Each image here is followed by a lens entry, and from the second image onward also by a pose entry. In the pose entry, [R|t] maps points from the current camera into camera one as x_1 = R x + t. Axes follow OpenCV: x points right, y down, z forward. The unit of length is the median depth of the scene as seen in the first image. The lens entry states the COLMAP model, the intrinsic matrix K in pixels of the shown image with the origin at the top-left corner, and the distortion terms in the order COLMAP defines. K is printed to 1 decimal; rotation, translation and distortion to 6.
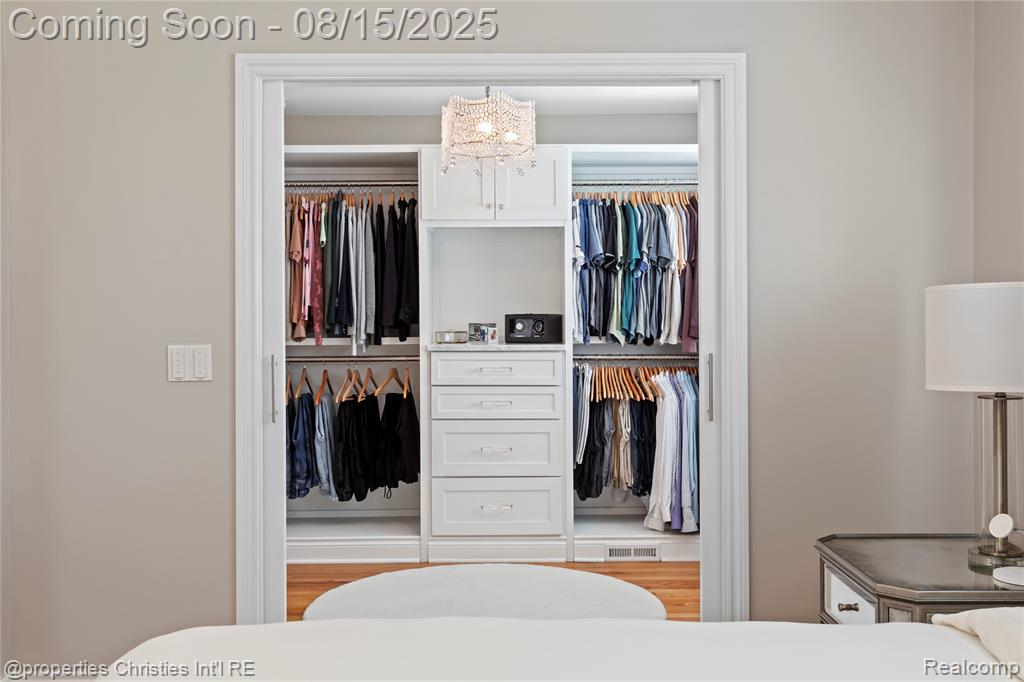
lens RADIAL K [[1039.2, 0, 508.5], [0, 1039.2, 335.2], [0, 0, 1]] dist [0.061980, 0.000000]
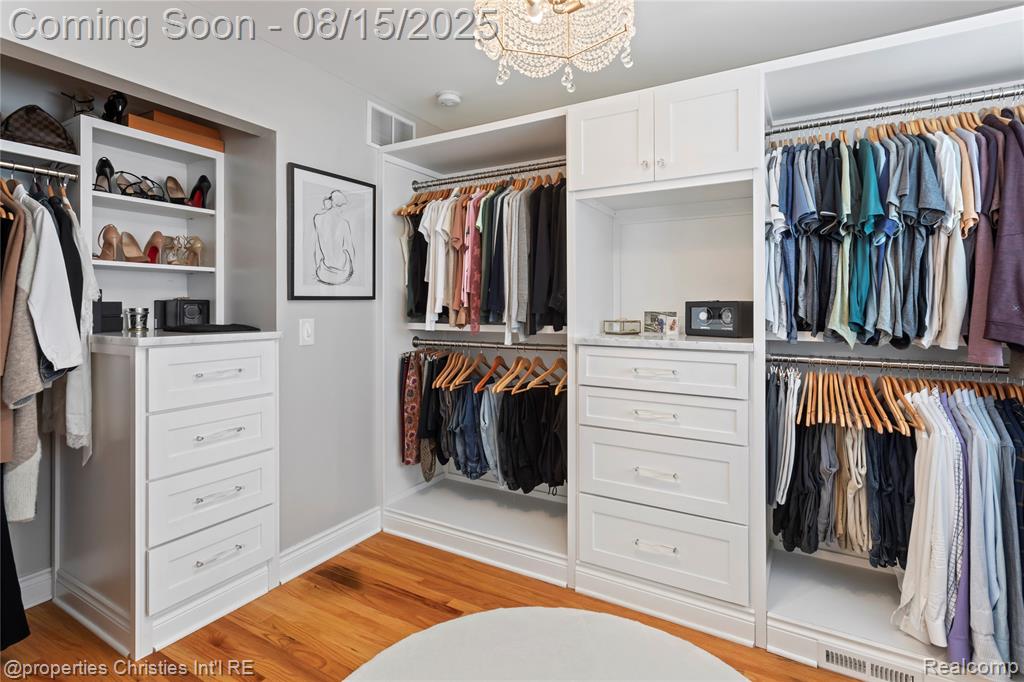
lens RADIAL K [[489.6, 0, 514.9], [0, 489.6, 305.0], [0, 0, 1]] dist [-0.002068, 0.003805]
pose [[0.856744, 0.004144, -0.515725, 0.087049], [-0.014497, 0.999766, -0.016051, -0.009315], [0.515538, 0.021228, 0.856604, 0.619063]]
